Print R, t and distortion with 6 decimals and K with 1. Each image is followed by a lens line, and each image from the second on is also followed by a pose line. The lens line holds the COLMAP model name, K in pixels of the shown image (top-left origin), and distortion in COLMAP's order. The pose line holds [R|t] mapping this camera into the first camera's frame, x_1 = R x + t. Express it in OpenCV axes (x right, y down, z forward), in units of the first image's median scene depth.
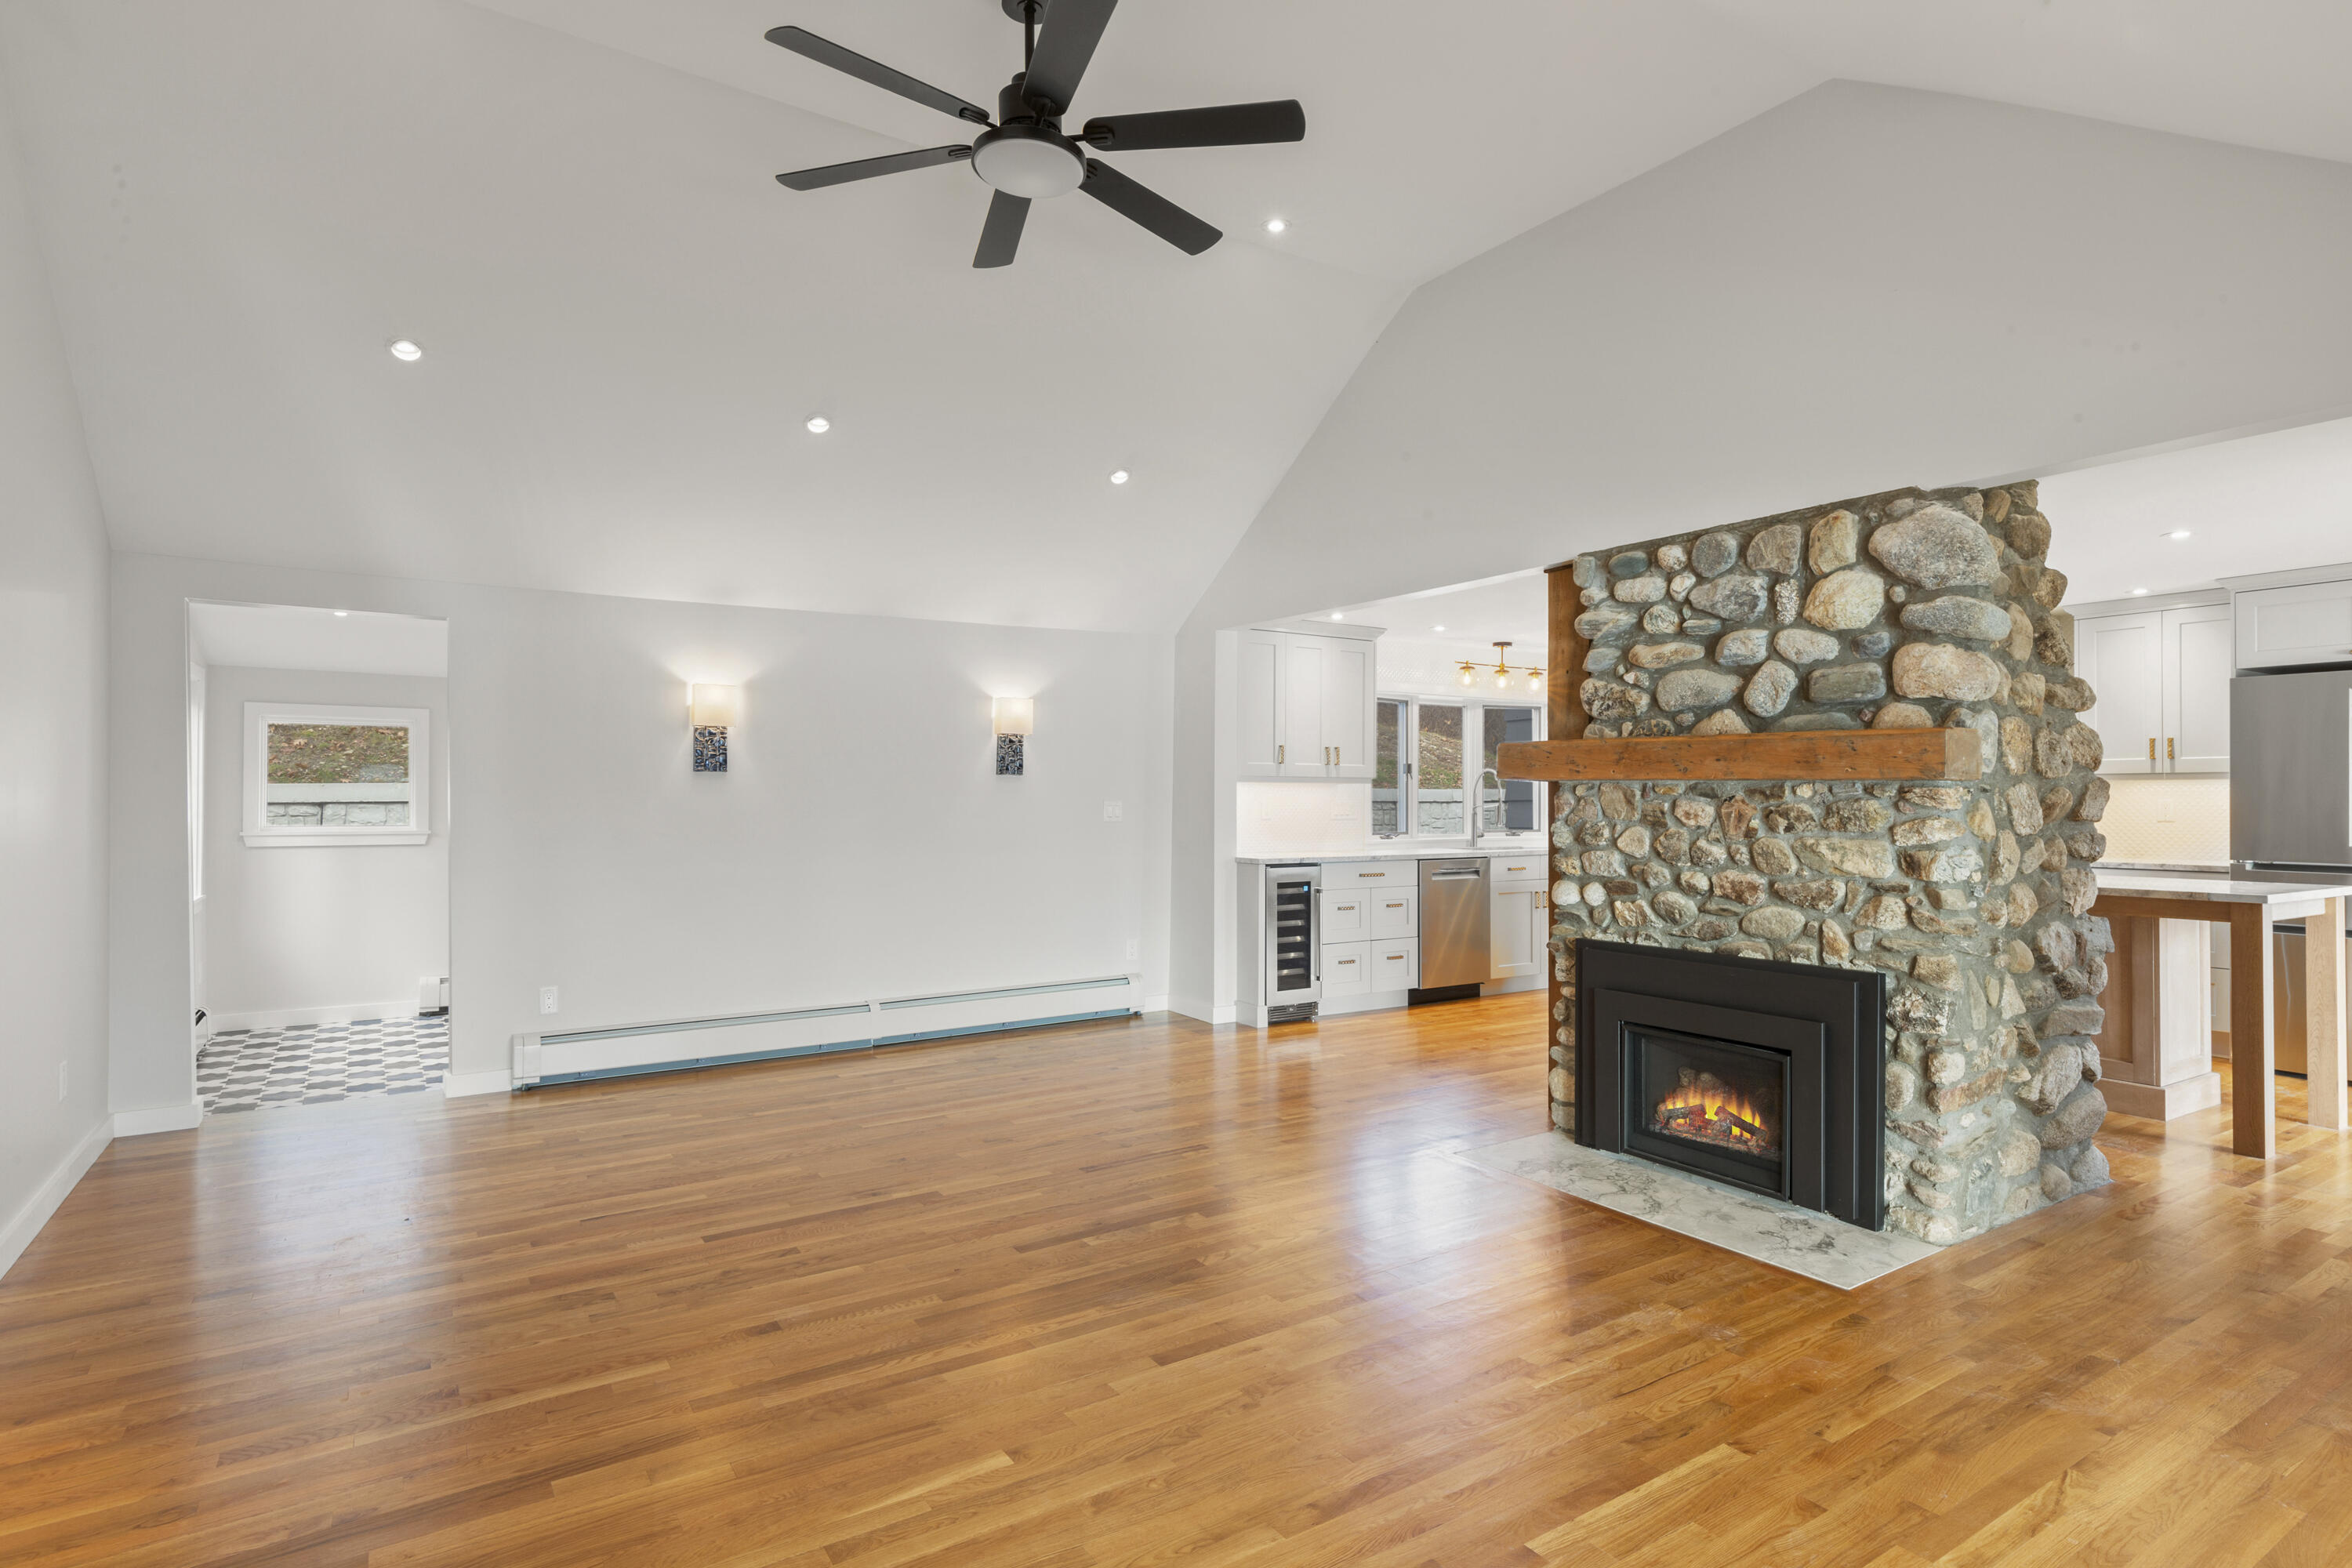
lens RADIAL K [[1195.1, 0, 1176.0], [0, 1195.1, 784.0], [0, 0, 1]] dist [0.000362, -0.000201]
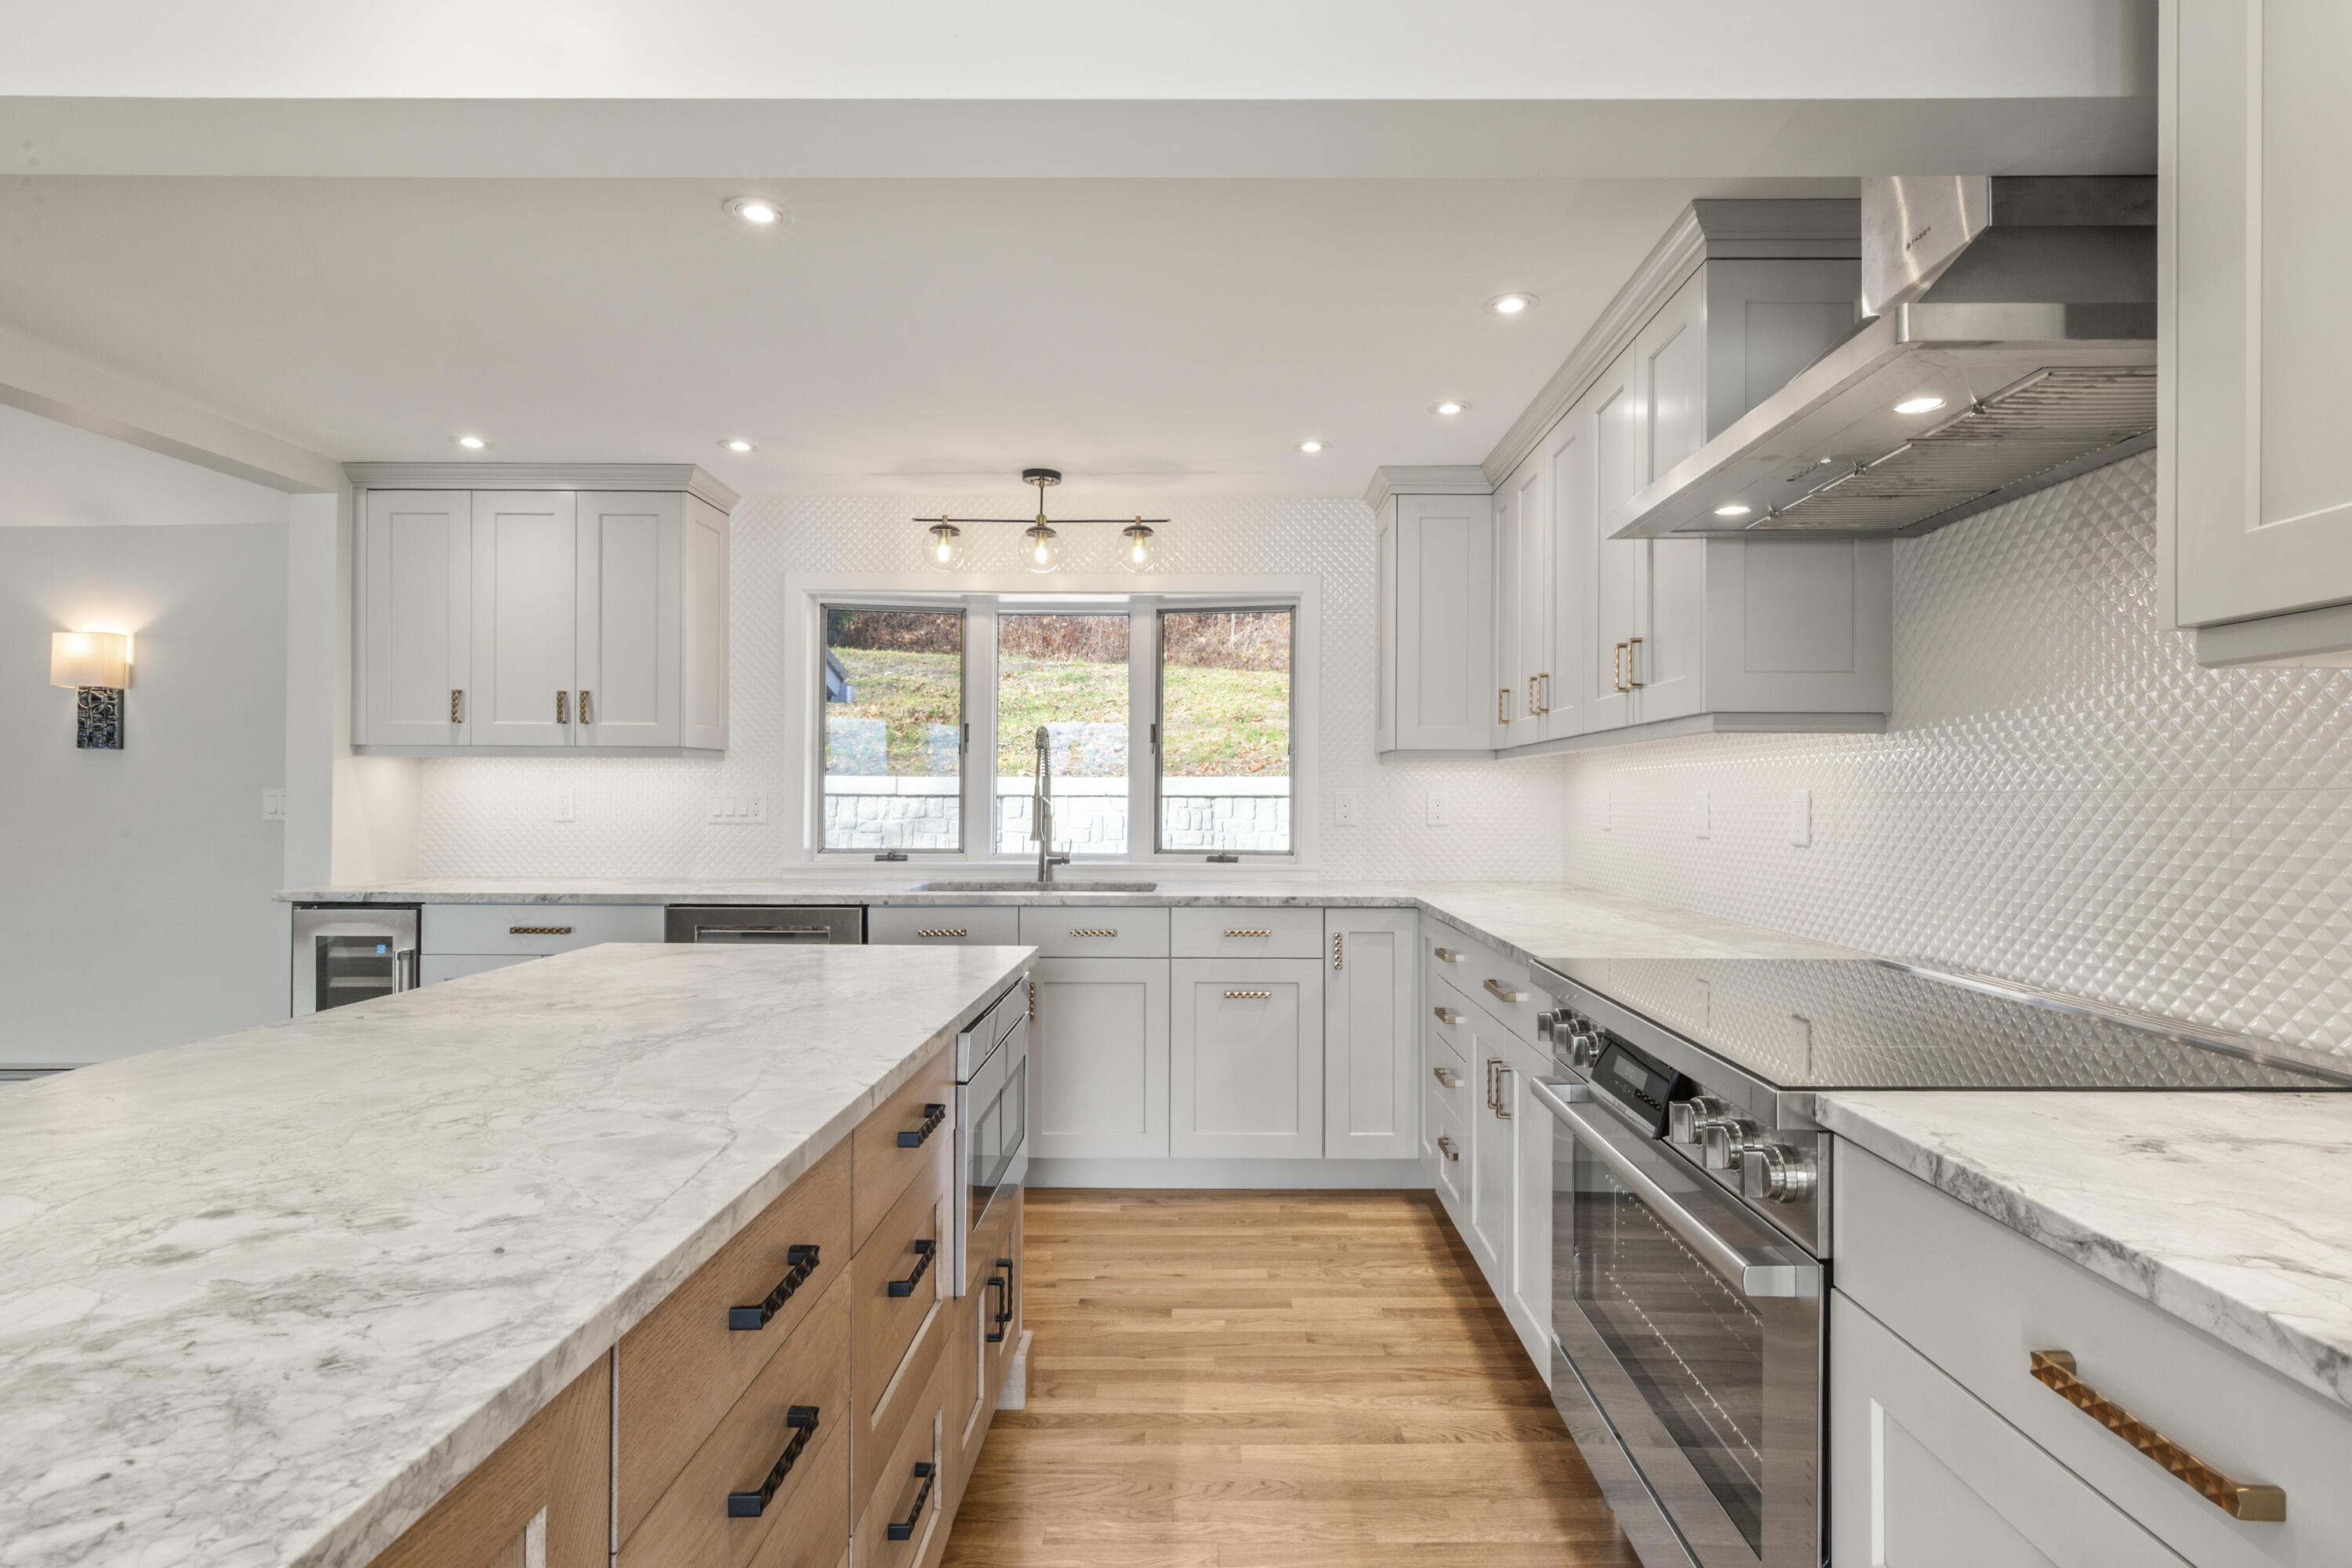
lens RADIAL K [[1129.7, 0, 1219.7], [0, 1129.7, 789.1], [0, 0, 1]] dist [0.000245, -0.000020]
pose [[0.838658, 0.001847, -0.544656, 1.201885], [0.001546, 0.999982, 0.005772, 0.020401], [0.544657, -0.005683, 0.838640, 1.323240]]
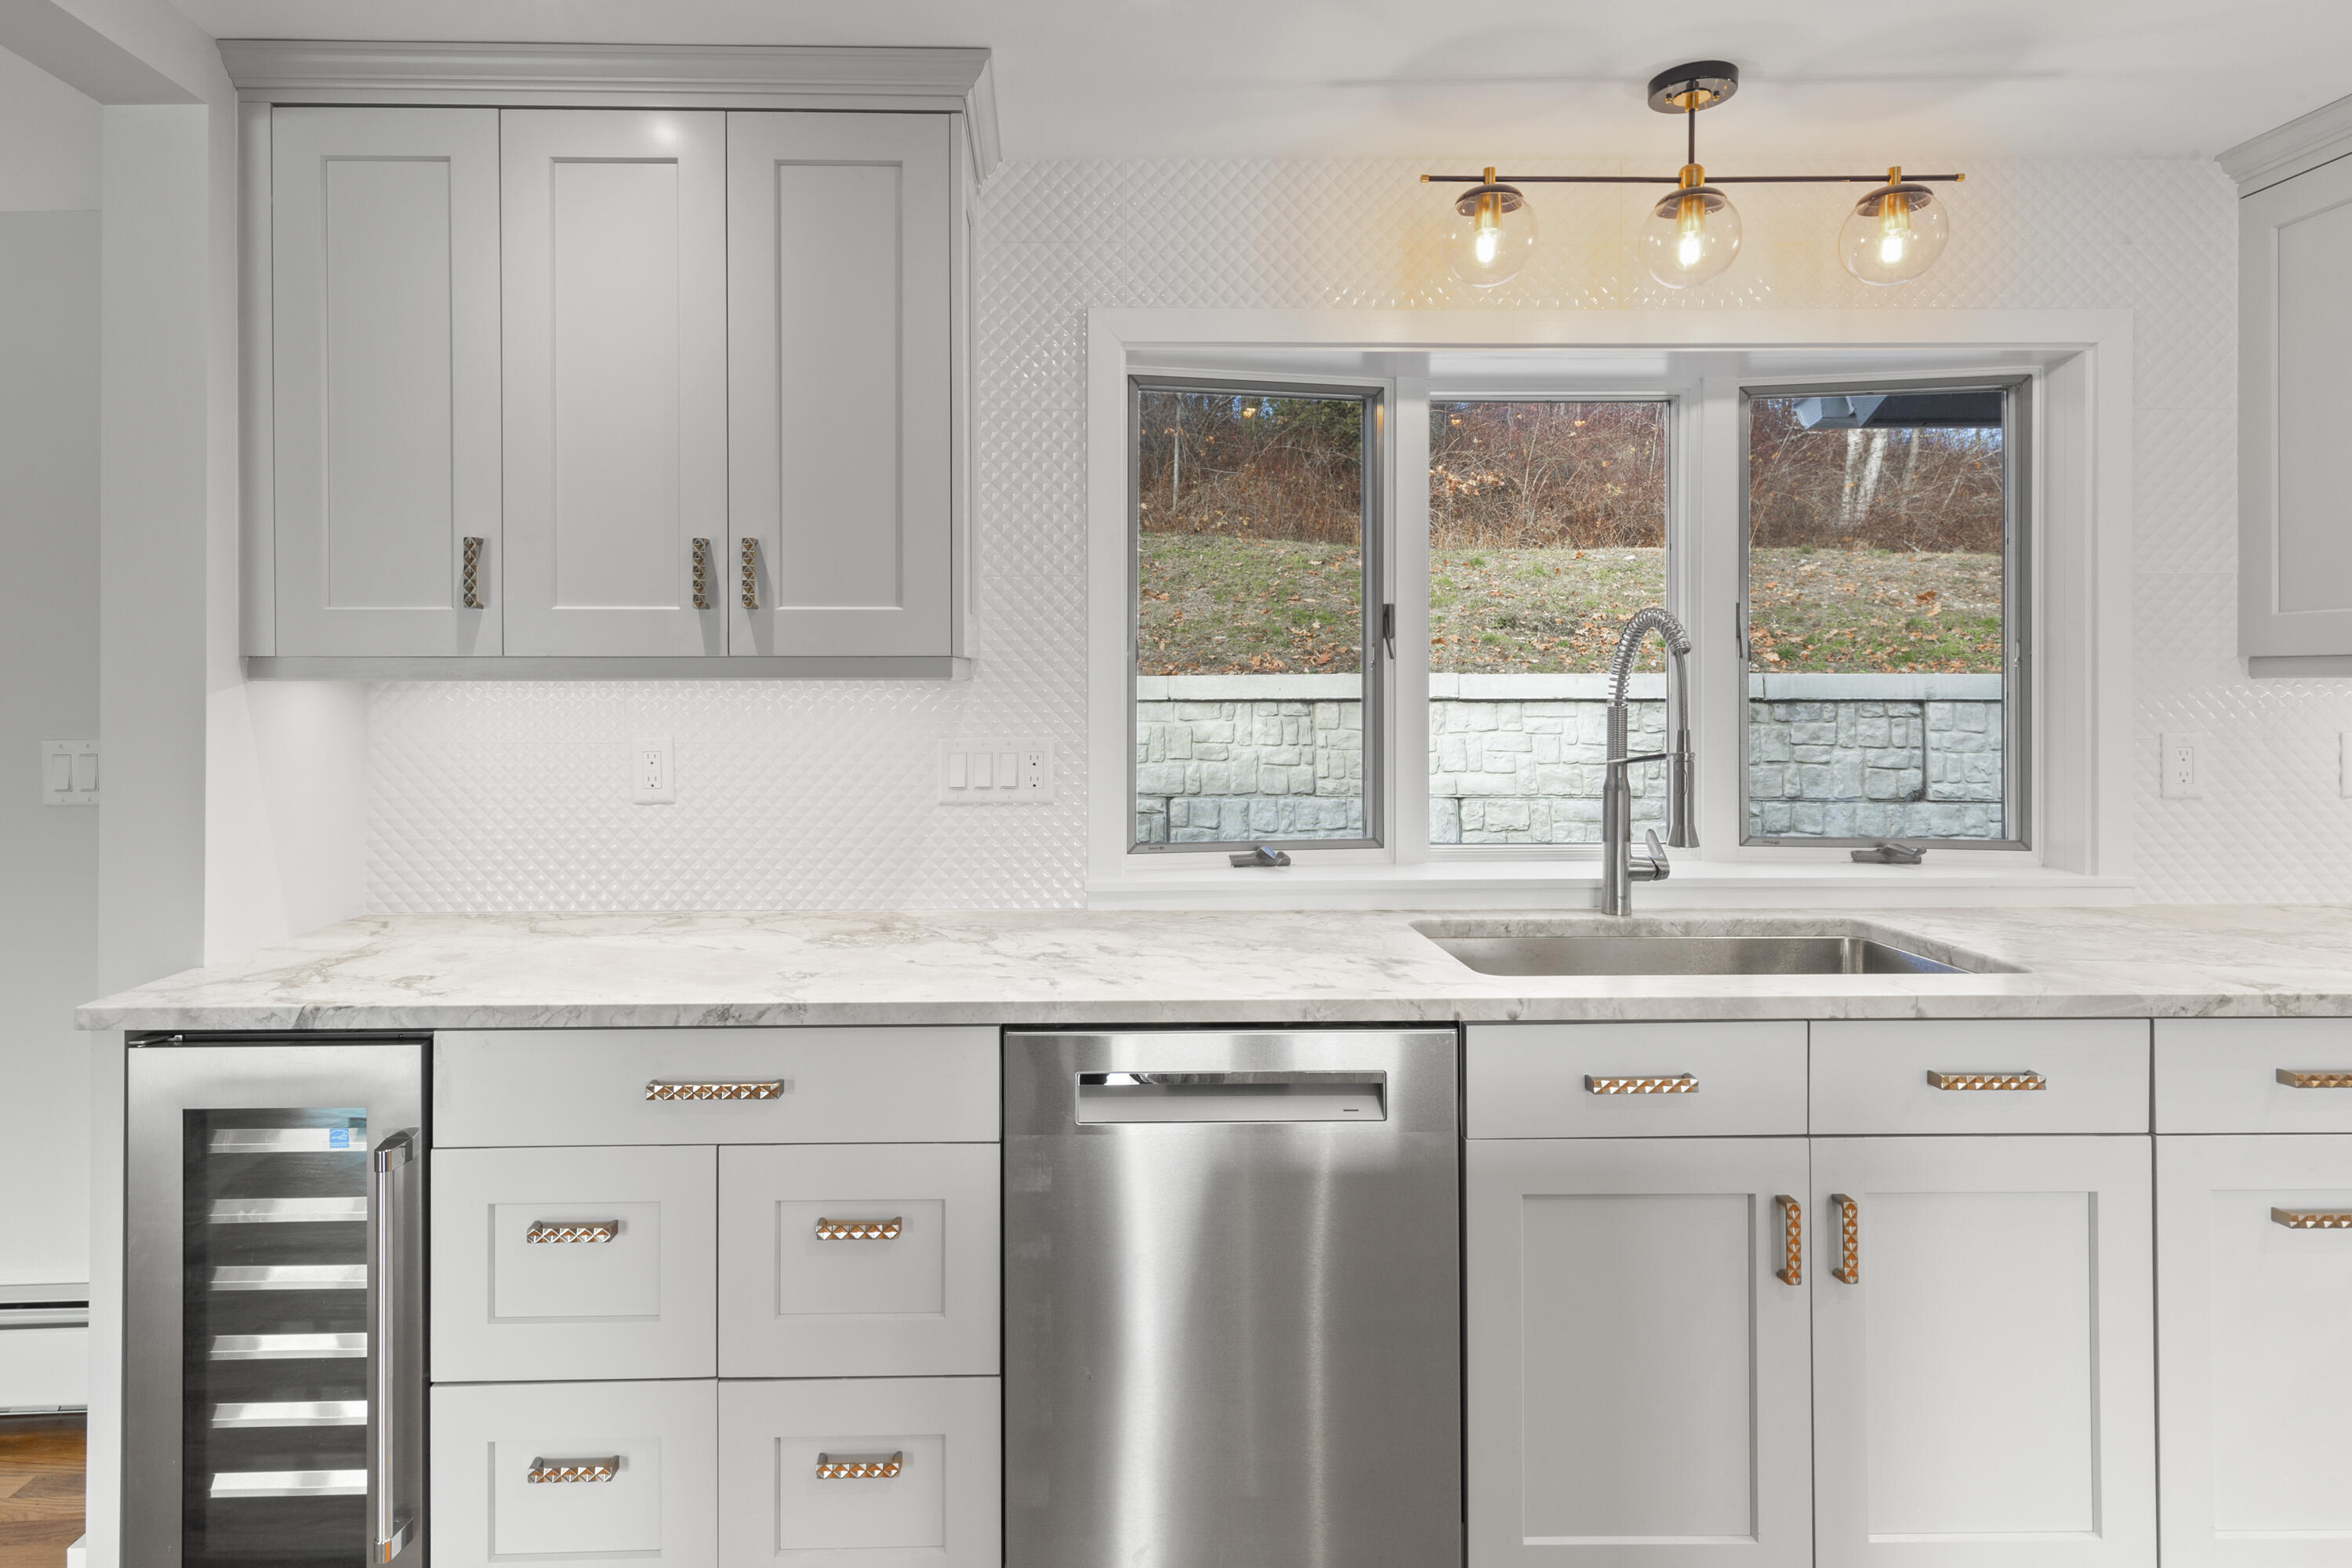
lens RADIAL K [[1222.5, 0, 1104.7], [0, 1222.5, 678.7], [0, 0, 1]] dist [0.010598, 0.000302]
pose [[0.847531, -0.003433, -0.530735, 0.618228], [0.008727, 0.999934, 0.007469, -0.004385], [0.530675, -0.010963, 0.847505, 1.492470]]
